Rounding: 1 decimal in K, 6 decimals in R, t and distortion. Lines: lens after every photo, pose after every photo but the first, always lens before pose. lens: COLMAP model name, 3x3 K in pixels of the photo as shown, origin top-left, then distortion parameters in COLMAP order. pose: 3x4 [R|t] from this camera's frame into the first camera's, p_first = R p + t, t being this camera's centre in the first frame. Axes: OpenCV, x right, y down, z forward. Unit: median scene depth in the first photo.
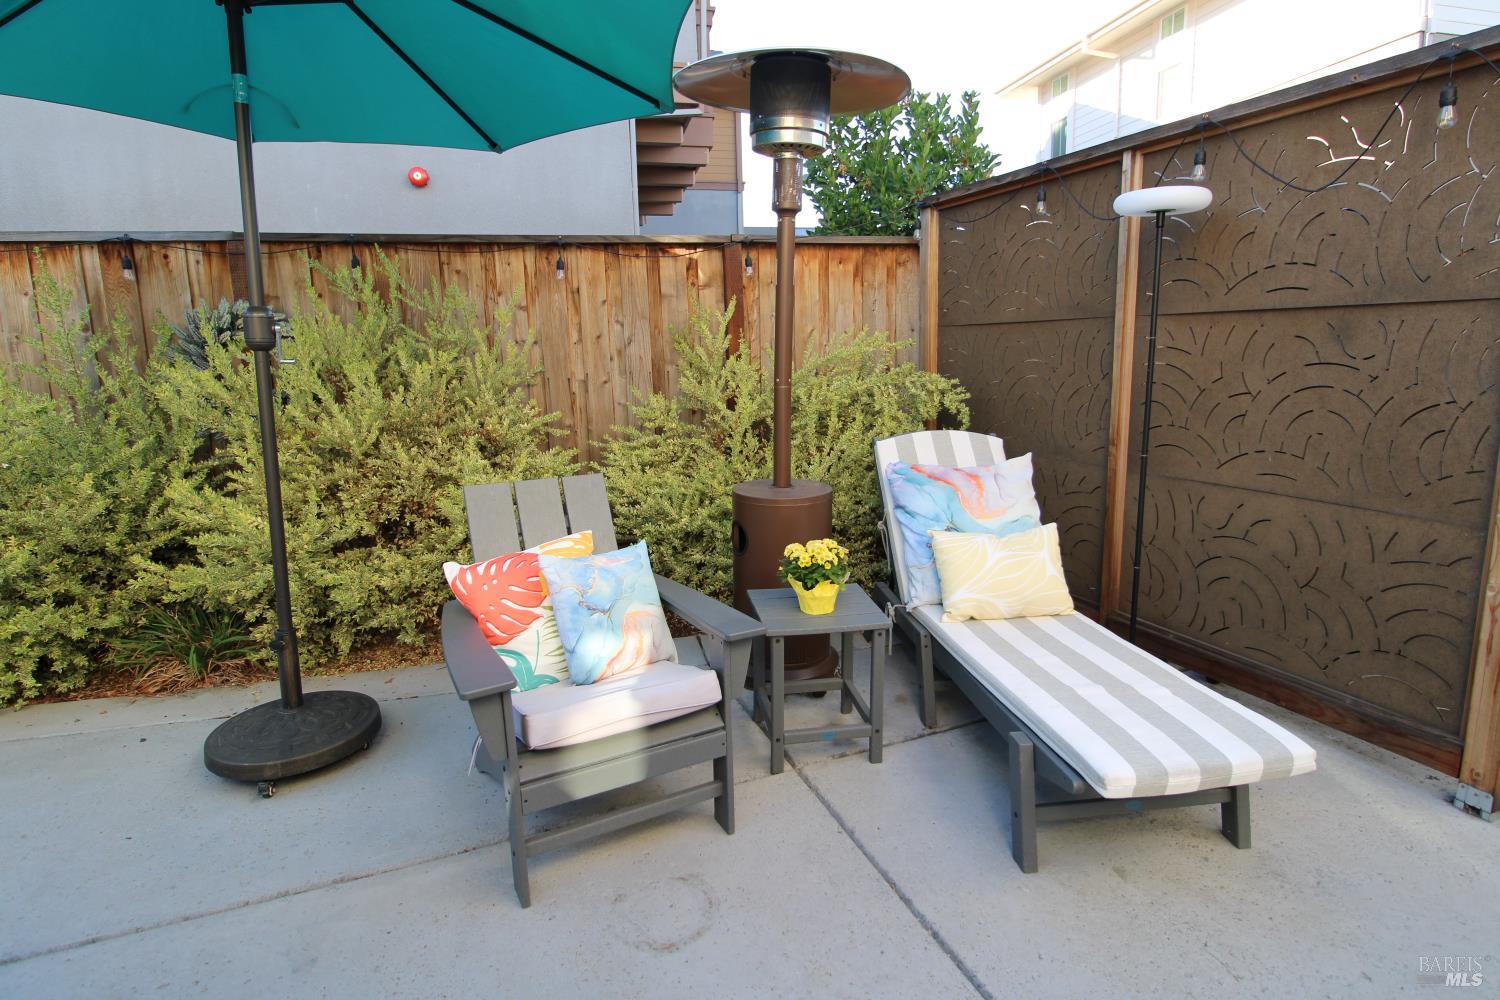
lens RADIAL K [[776.2, 0, 766.8], [0, 776.2, 473.4], [0, 0, 1]] dist [-0.004943, -0.001865]
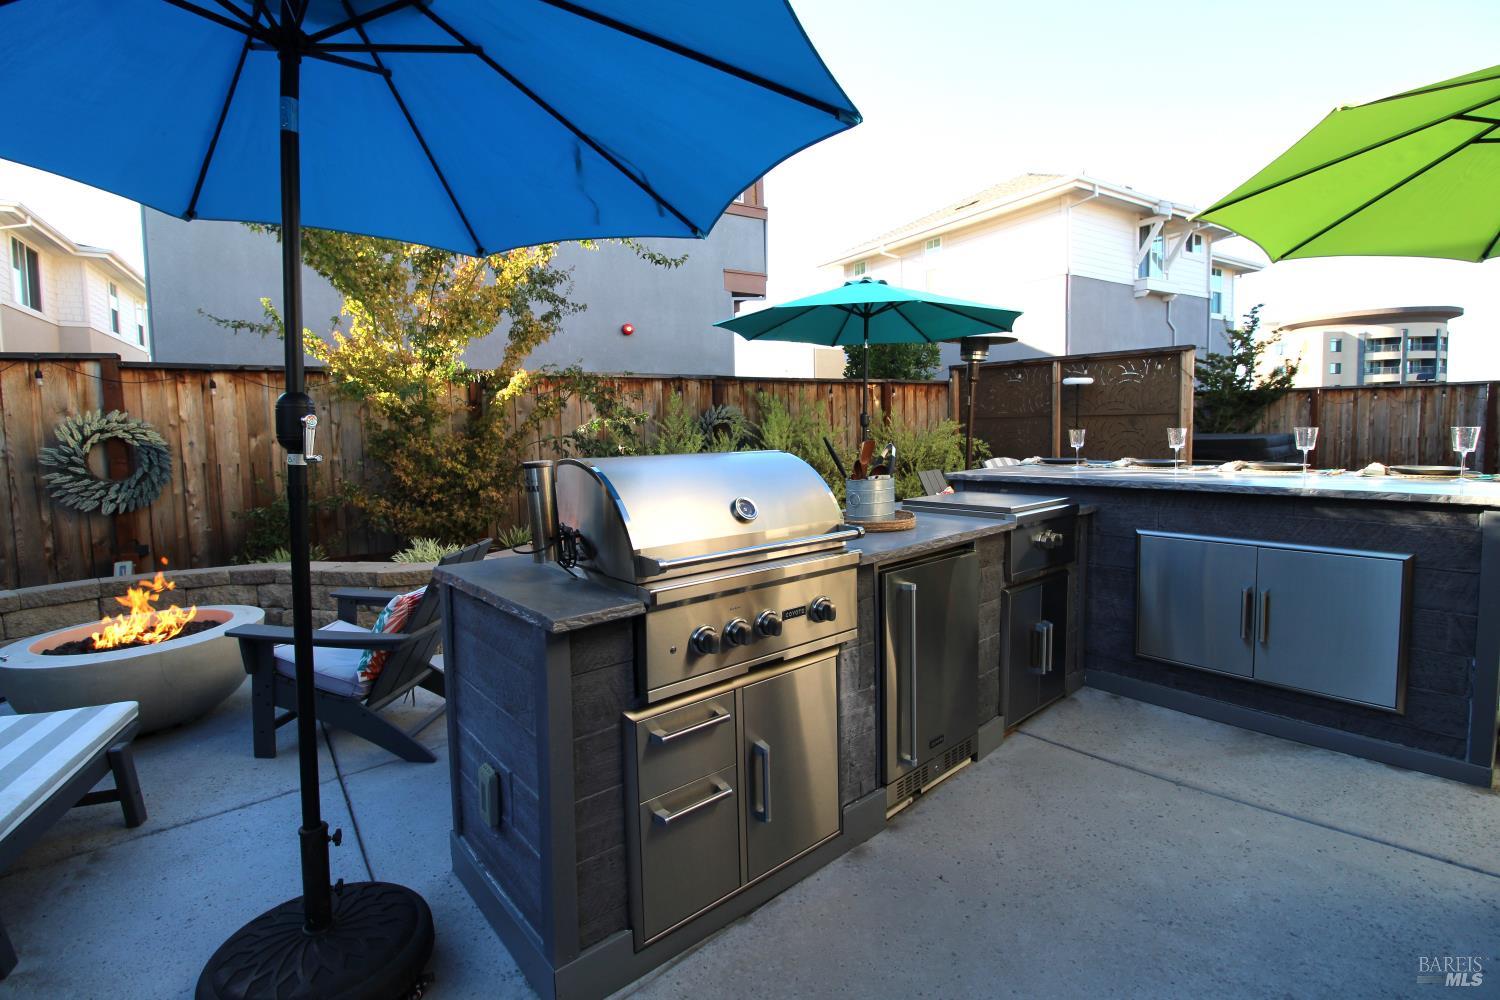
lens RADIAL K [[690.6, 0, 751.8], [0, 690.6, 477.5], [0, 0, 1]] dist [-0.003655, -0.011439]
pose [[0.940987, -0.022893, 0.337669, -1.285792], [0.054850, 0.994836, -0.085404, 0.155980], [-0.333970, 0.098885, 0.937383, -0.870127]]
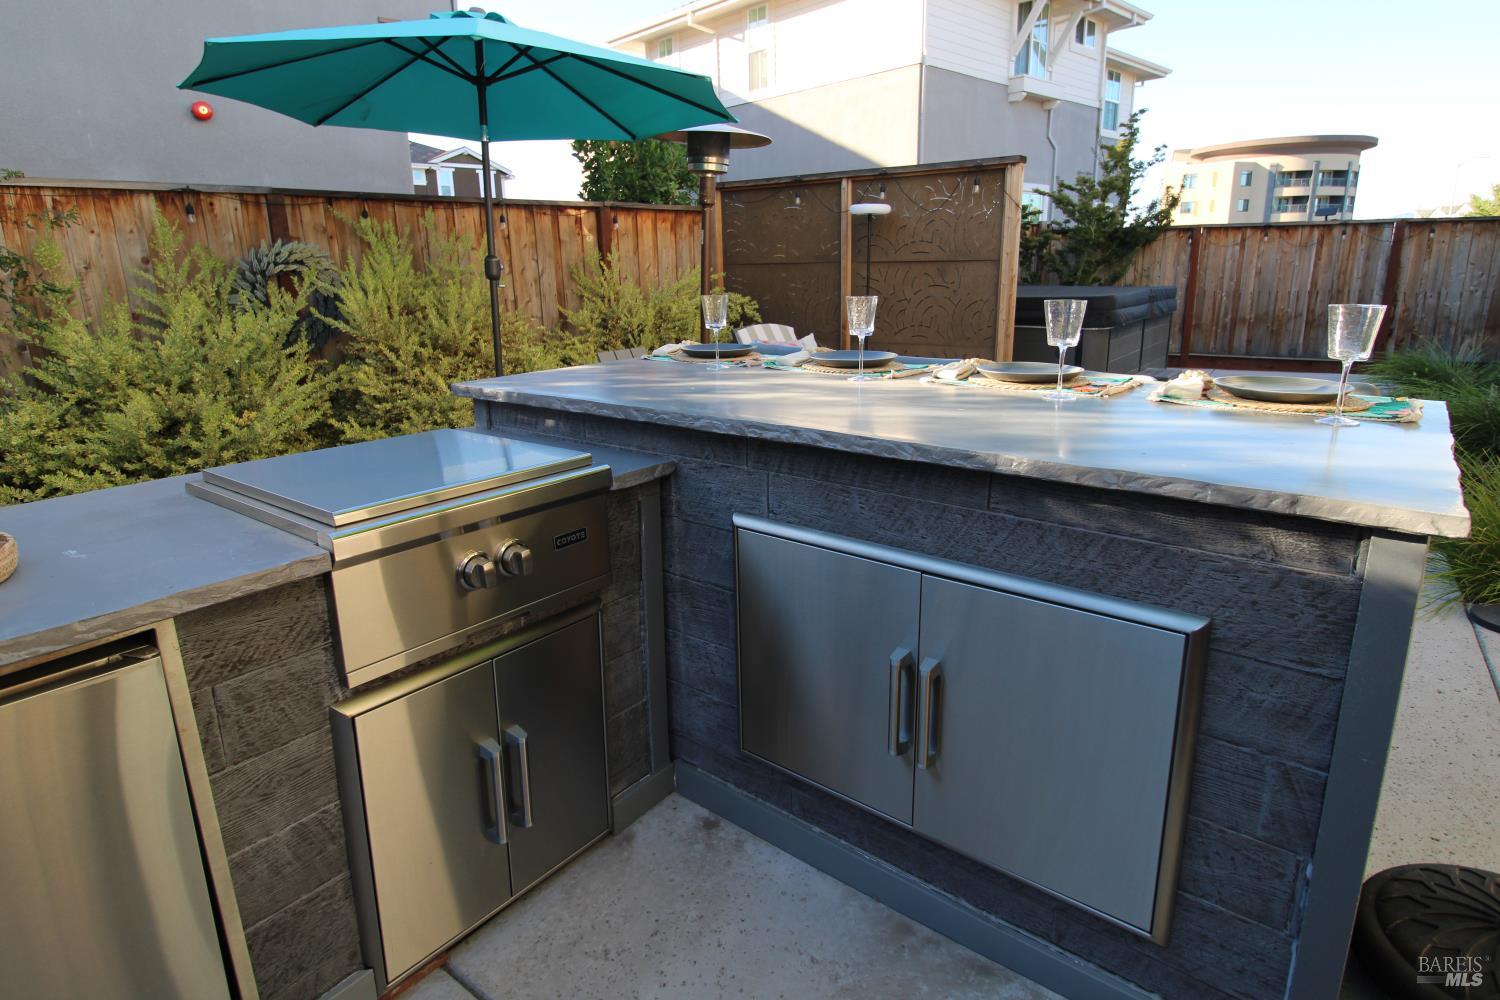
lens RADIAL K [[819.5, 0, 753.1], [0, 819.5, 474.7], [0, 0, 1]] dist [-0.002563, -0.003707]
pose [[0.864413, -0.116006, 0.489217, -0.727435], [0.077134, 0.992097, 0.098961, 0.096314], [-0.496830, -0.047808, 0.866530, -0.630933]]
